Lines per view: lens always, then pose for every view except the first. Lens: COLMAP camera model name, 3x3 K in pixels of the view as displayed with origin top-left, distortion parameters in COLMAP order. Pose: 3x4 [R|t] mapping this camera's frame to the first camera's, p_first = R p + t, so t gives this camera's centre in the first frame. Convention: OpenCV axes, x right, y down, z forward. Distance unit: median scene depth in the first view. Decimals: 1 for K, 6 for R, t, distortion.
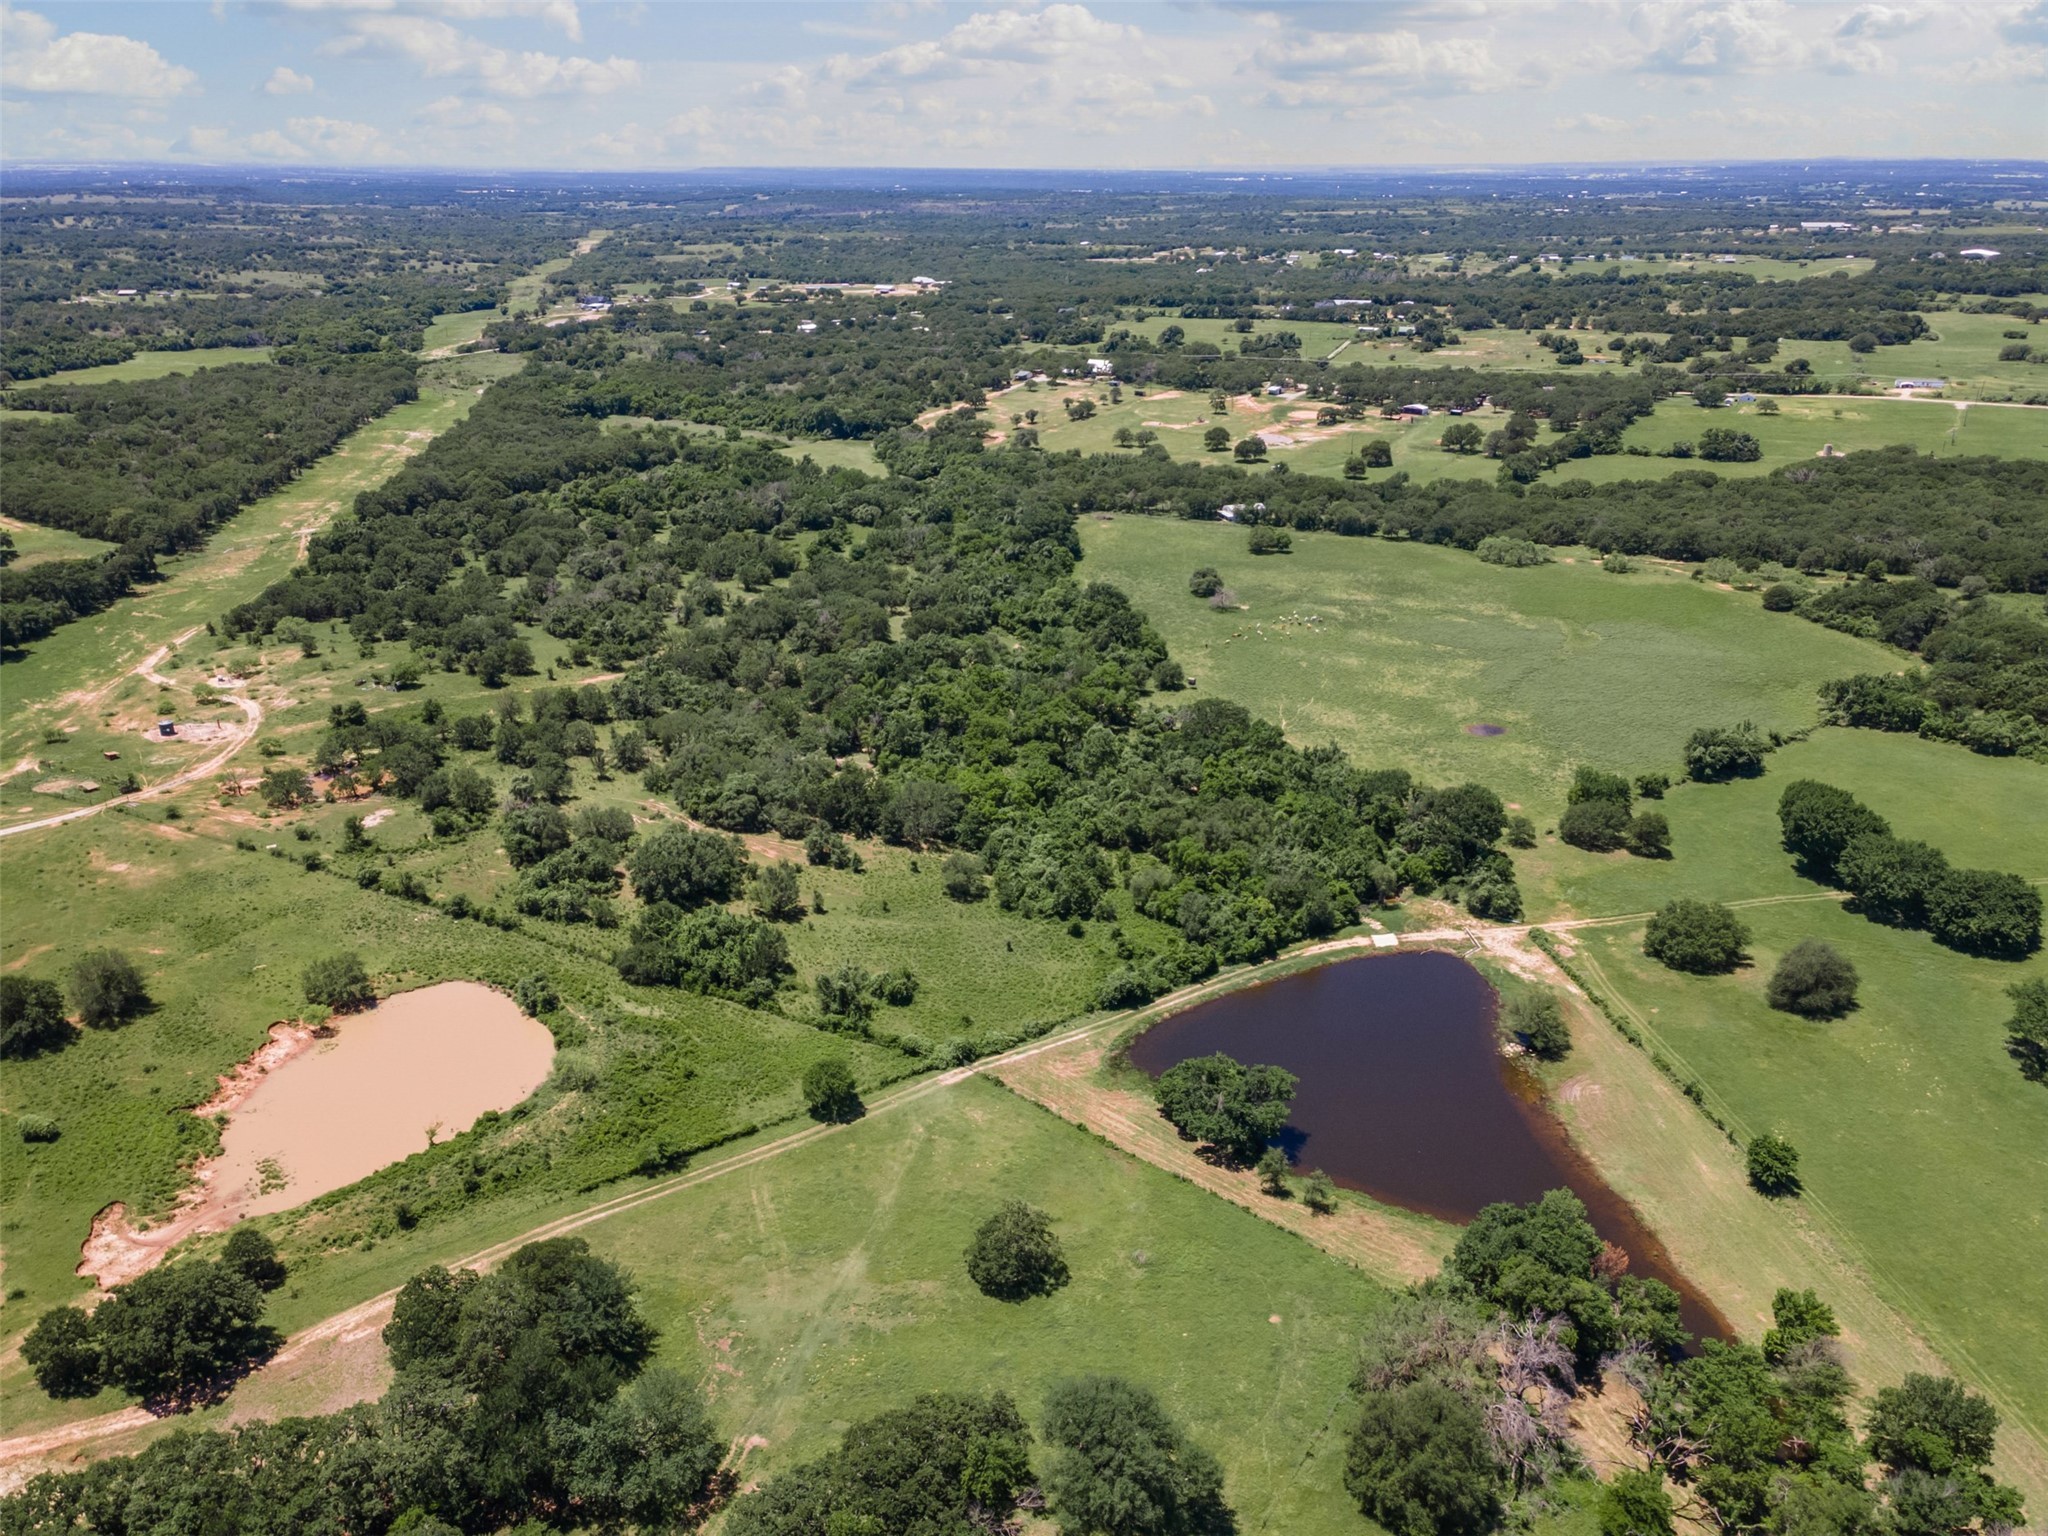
lens RADIAL K [[1482.9, 0, 1027.5], [0, 1482.9, 787.4], [0, 0, 1]] dist [0.028074, 0.024681]
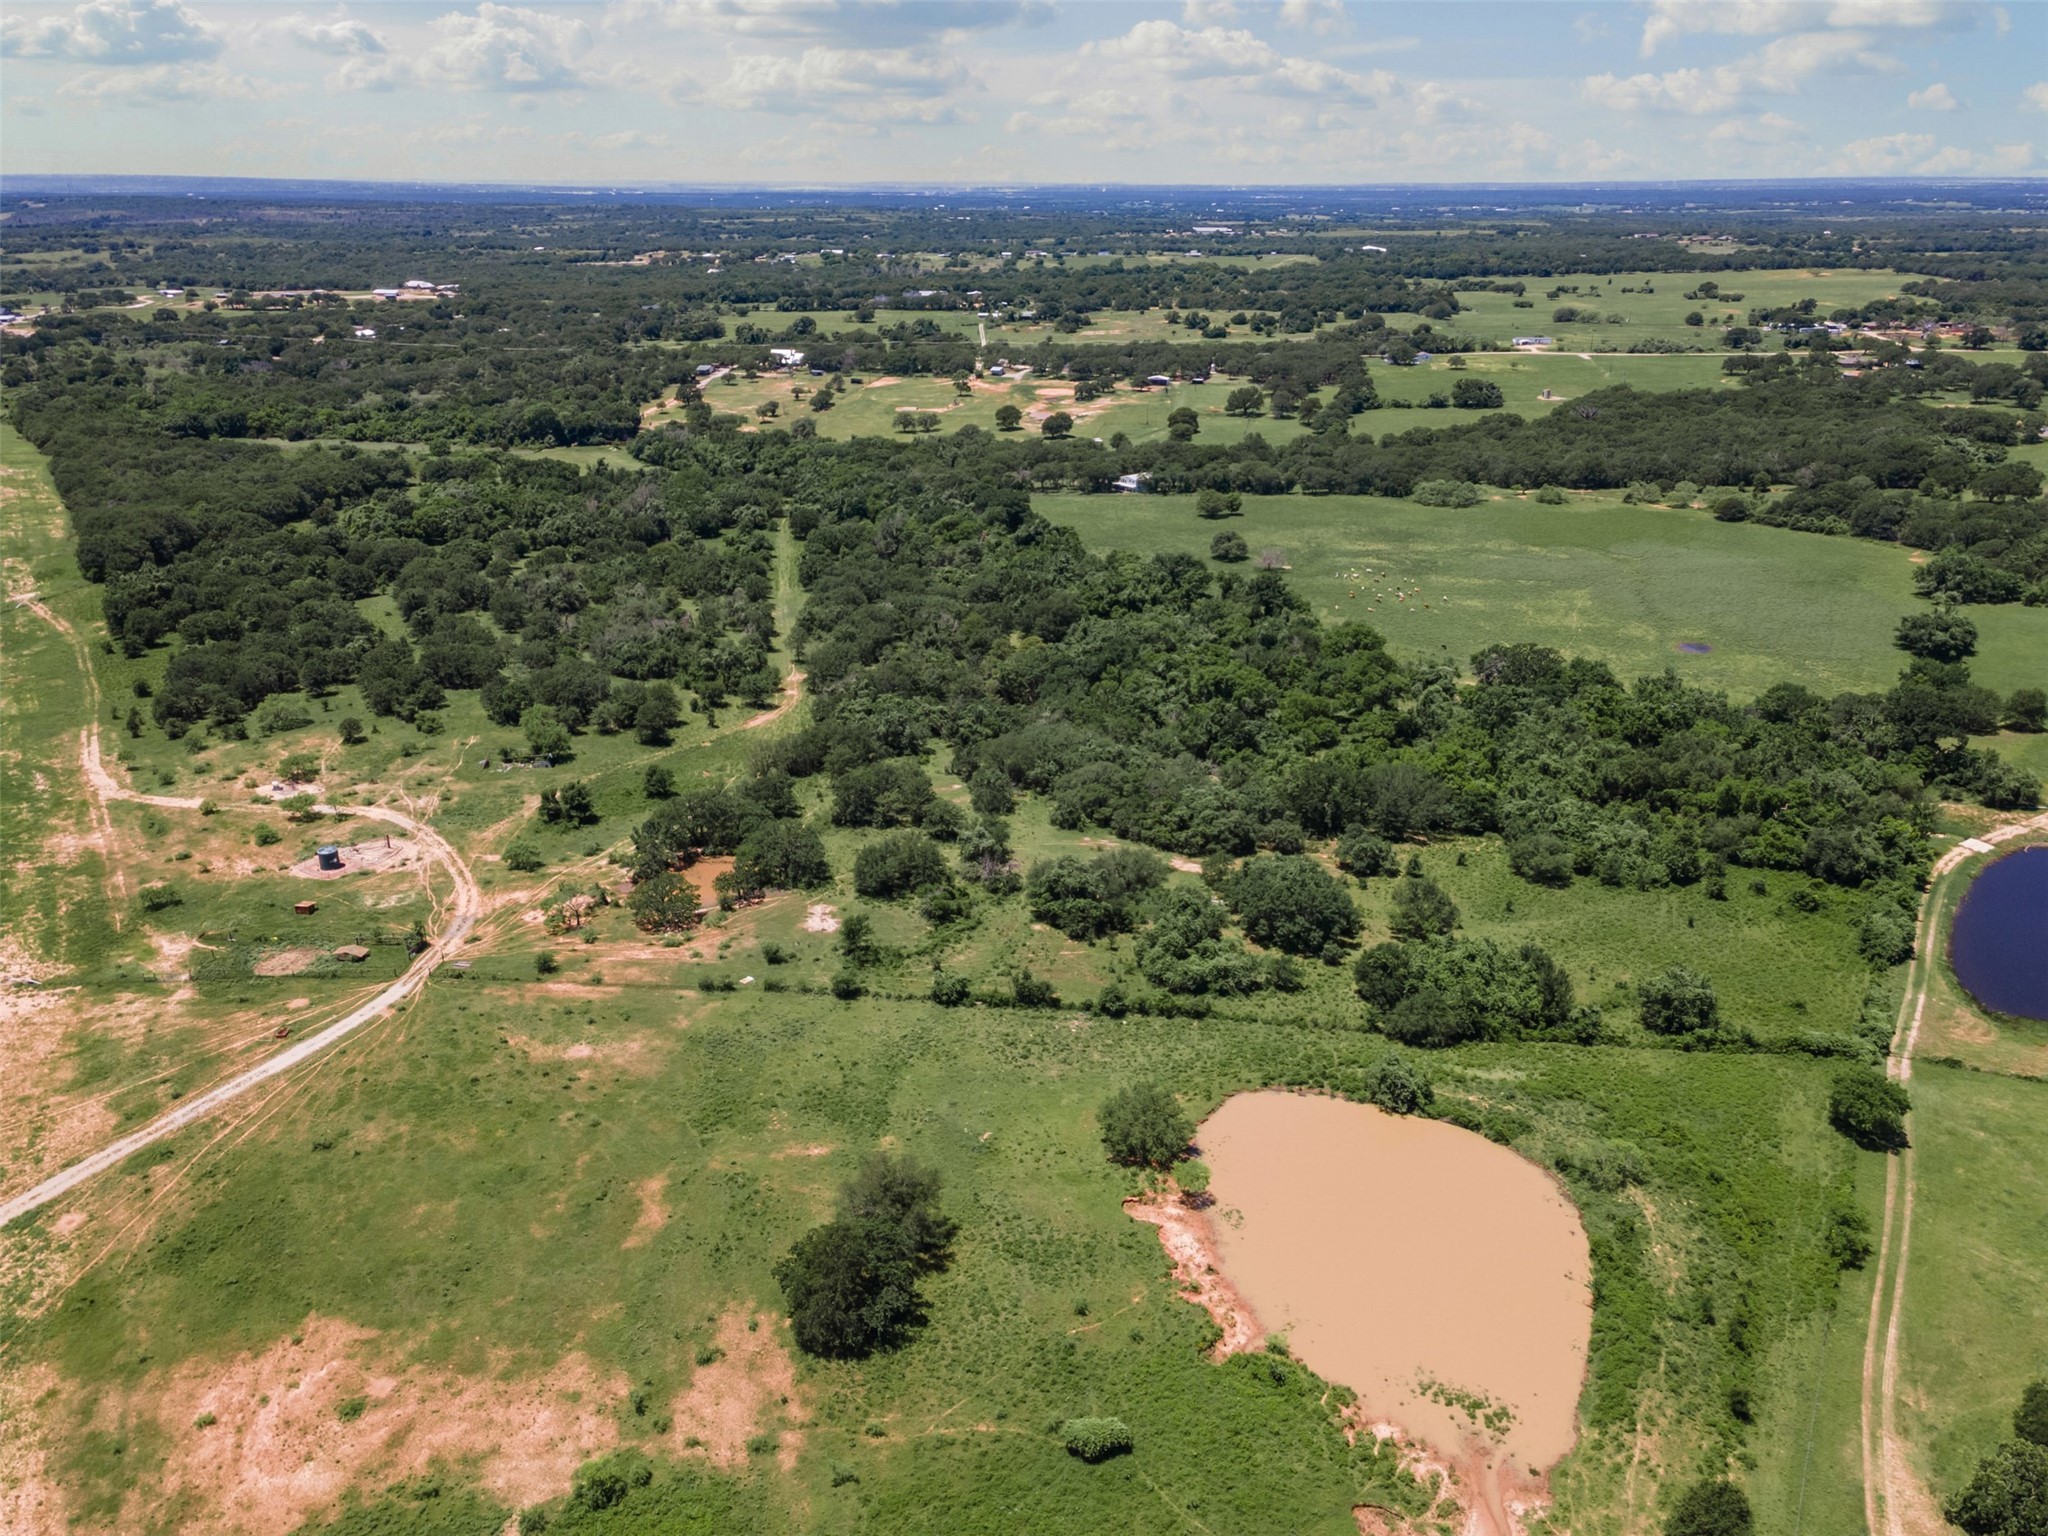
lens RADIAL K [[1482.9, 0, 1022.8], [0, 1482.9, 764.2], [0, 0, 1]] dist [0.028074, 0.024681]
pose [[0.919051, -0.143081, 0.367252, -0.358188], [0.151402, 0.988453, 0.006215, -0.026012], [-0.363900, 0.049891, 0.930101, 0.168555]]
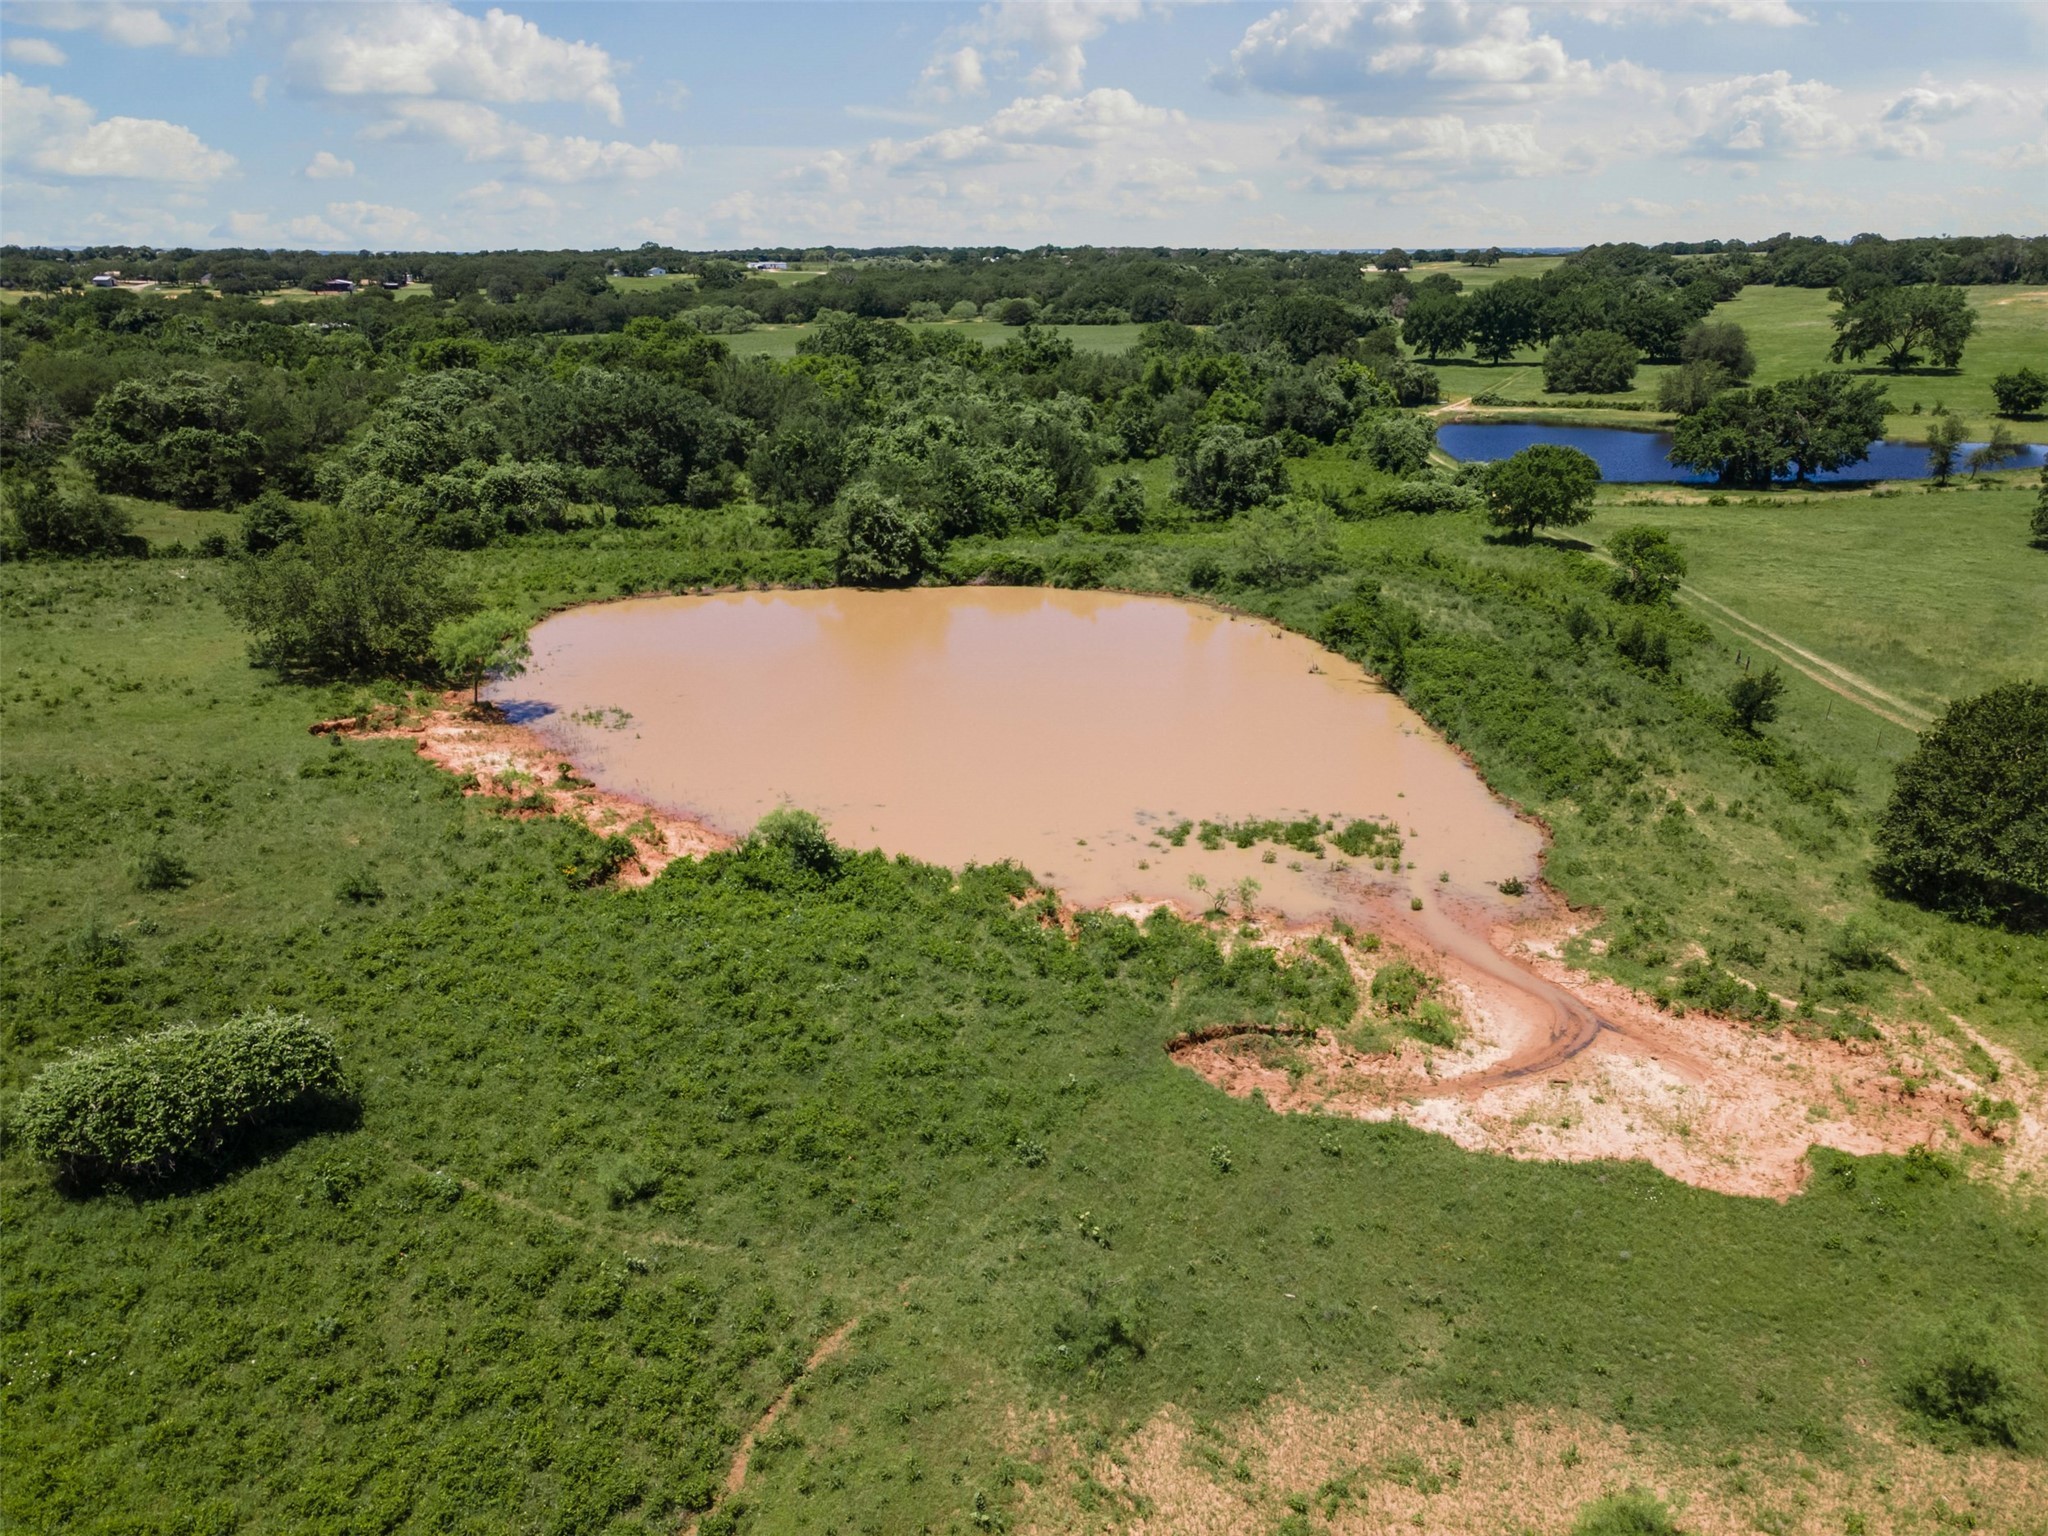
lens RADIAL K [[1482.9, 0, 1011.9], [0, 1482.9, 765.8], [0, 0, 1]] dist [0.028074, 0.024681]
pose [[0.626333, -0.244876, 0.740097, -0.289930], [0.303815, 0.950992, 0.057541, 0.086164], [-0.717916, 0.188813, 0.670034, 0.339884]]
